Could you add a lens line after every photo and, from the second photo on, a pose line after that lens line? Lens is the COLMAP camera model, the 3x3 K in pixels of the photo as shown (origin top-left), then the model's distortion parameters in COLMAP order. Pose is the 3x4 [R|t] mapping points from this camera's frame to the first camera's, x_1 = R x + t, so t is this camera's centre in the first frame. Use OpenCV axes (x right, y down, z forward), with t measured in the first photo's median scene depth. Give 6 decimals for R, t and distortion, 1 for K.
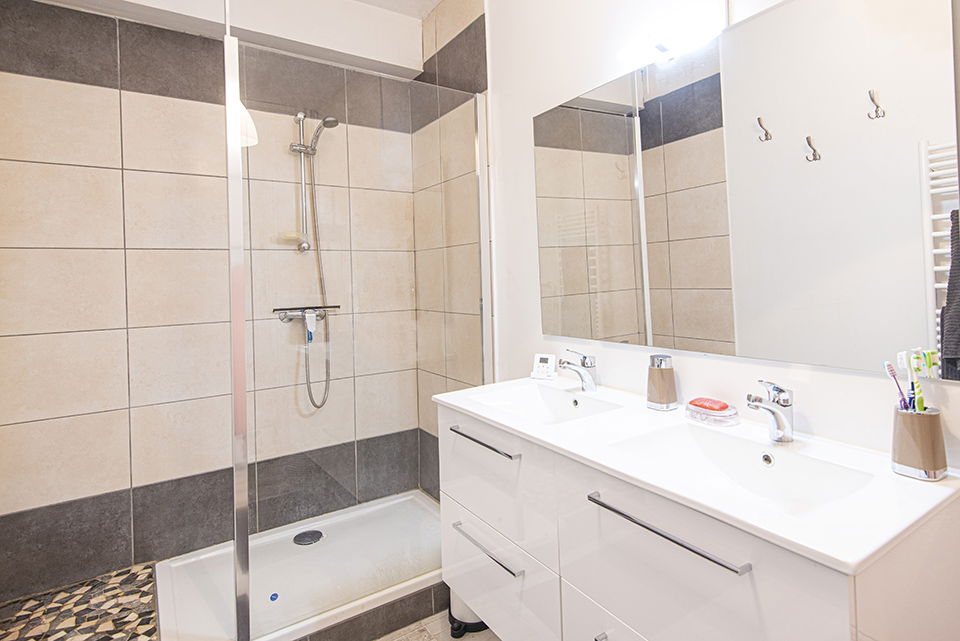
lens RADIAL K [[505.8, 0, 481.4], [0, 505.8, 275.8], [0, 0, 1]] dist [-0.002169, -0.003045]
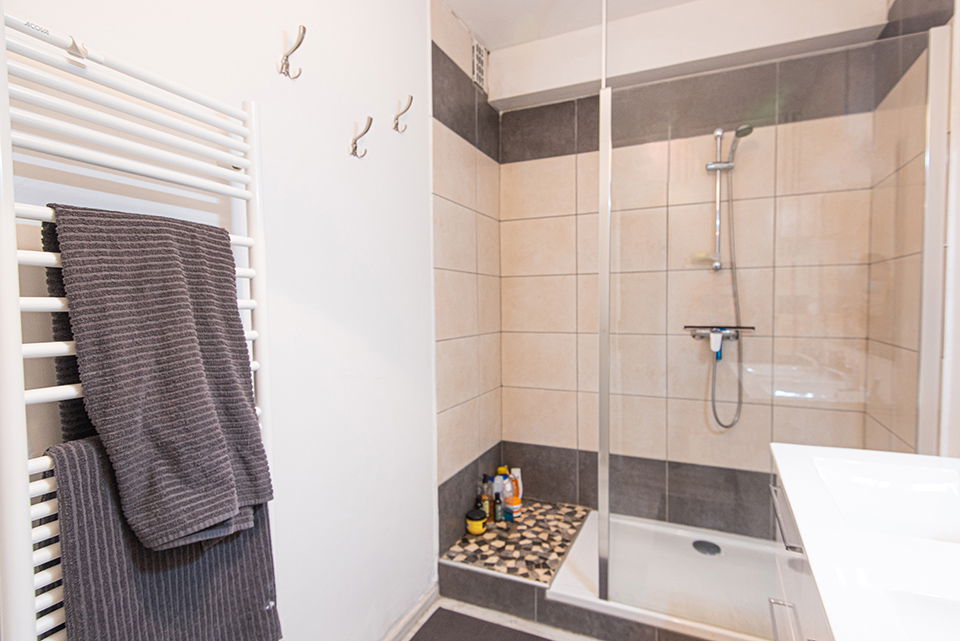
lens RADIAL K [[452.3, 0, 480.0], [0, 452.3, 320.5], [0, 0, 1]] dist [-0.001143, -0.000741]
pose [[0.527303, 0.056386, -0.847805, 0.184517], [-0.000997, 0.997836, 0.065744, -0.008645], [0.849677, -0.033822, 0.526218, 0.140397]]
